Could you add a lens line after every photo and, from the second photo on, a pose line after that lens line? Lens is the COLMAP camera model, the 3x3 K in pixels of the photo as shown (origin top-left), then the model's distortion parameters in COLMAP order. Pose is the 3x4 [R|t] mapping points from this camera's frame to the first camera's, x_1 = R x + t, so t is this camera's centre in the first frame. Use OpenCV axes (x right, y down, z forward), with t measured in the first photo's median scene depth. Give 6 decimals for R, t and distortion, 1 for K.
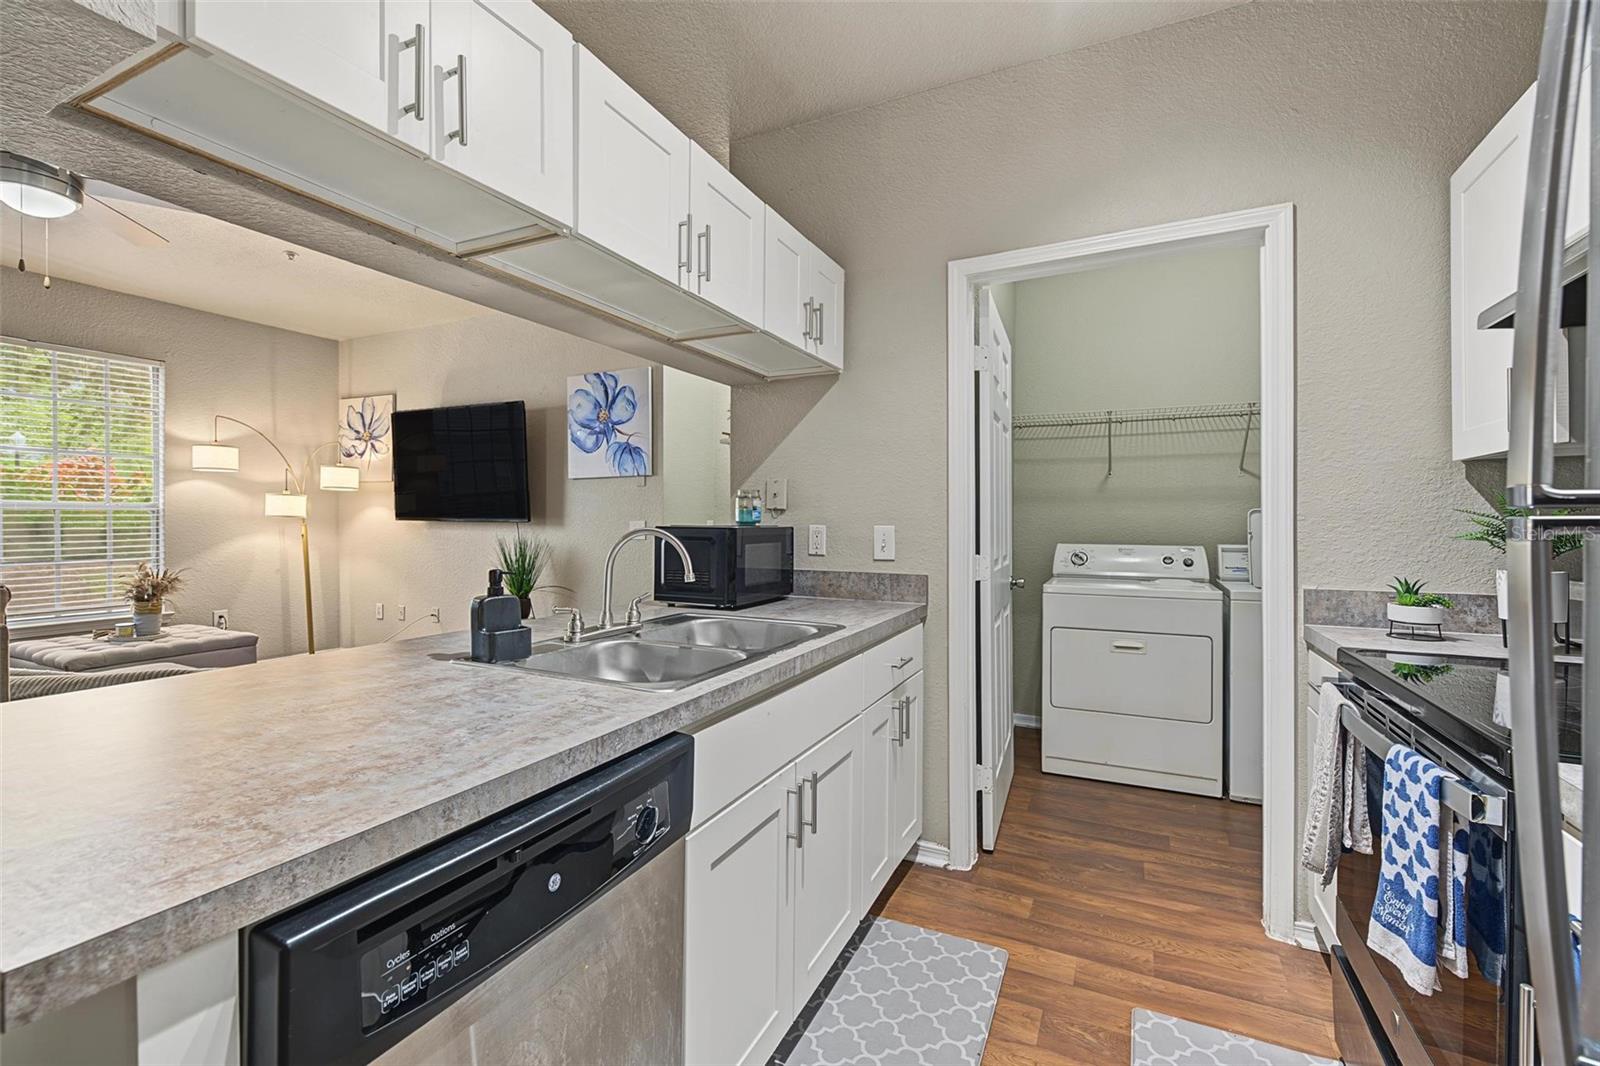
lens RADIAL K [[687.3, 0, 795.6], [0, 687.3, 520.0], [0, 0, 1]] dist [0.002076, 0.000167]
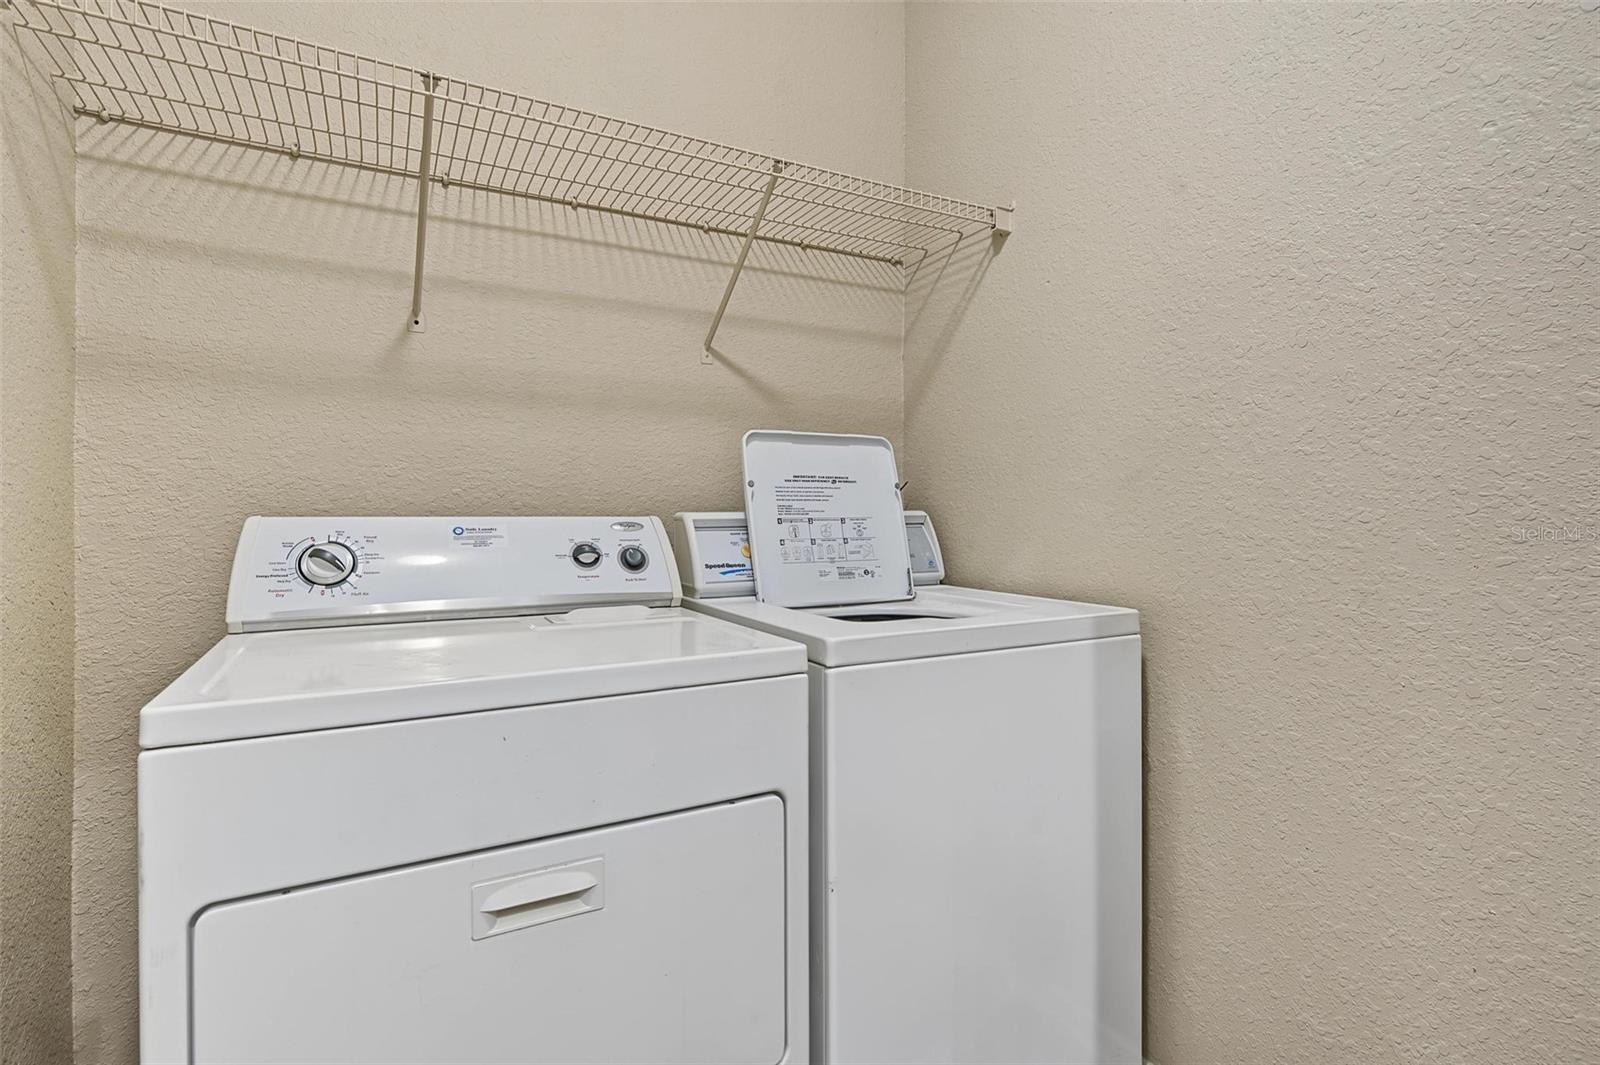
lens RADIAL K [[777.1, 0, 800.0], [0, 777.1, 526.3], [0, 0, 1]] dist [0.000947, -0.000257]
pose [[0.586105, -0.015747, 0.810082, 0.502980], [0.002595, 0.999842, 0.017558, 0.067277], [-0.810231, -0.008188, 0.586053, 1.233582]]
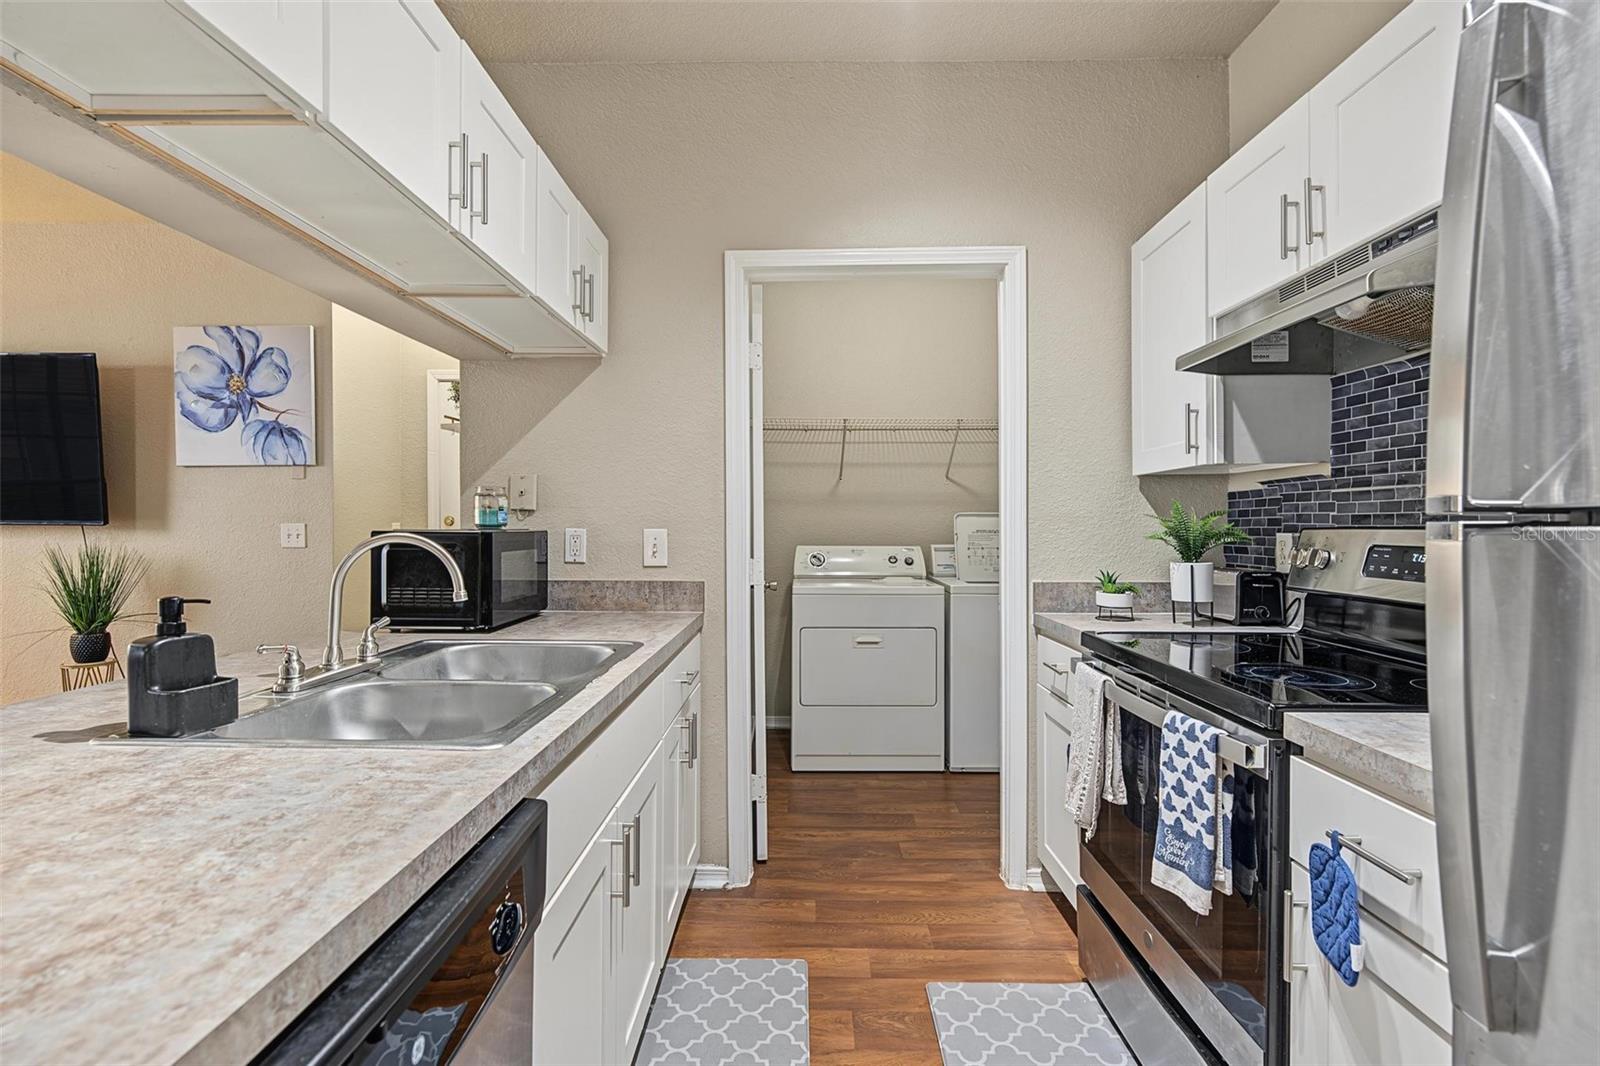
lens RADIAL K [[711.7, 0, 798.7], [0, 711.7, 527.4], [0, 0, 1]] dist [0.001273, -0.000785]
pose [[0.907289, -0.002477, 0.420501, -0.123261], [-0.000623, 0.999974, 0.007235, -0.000824], [-0.420508, -0.006826, 0.907263, 0.079627]]
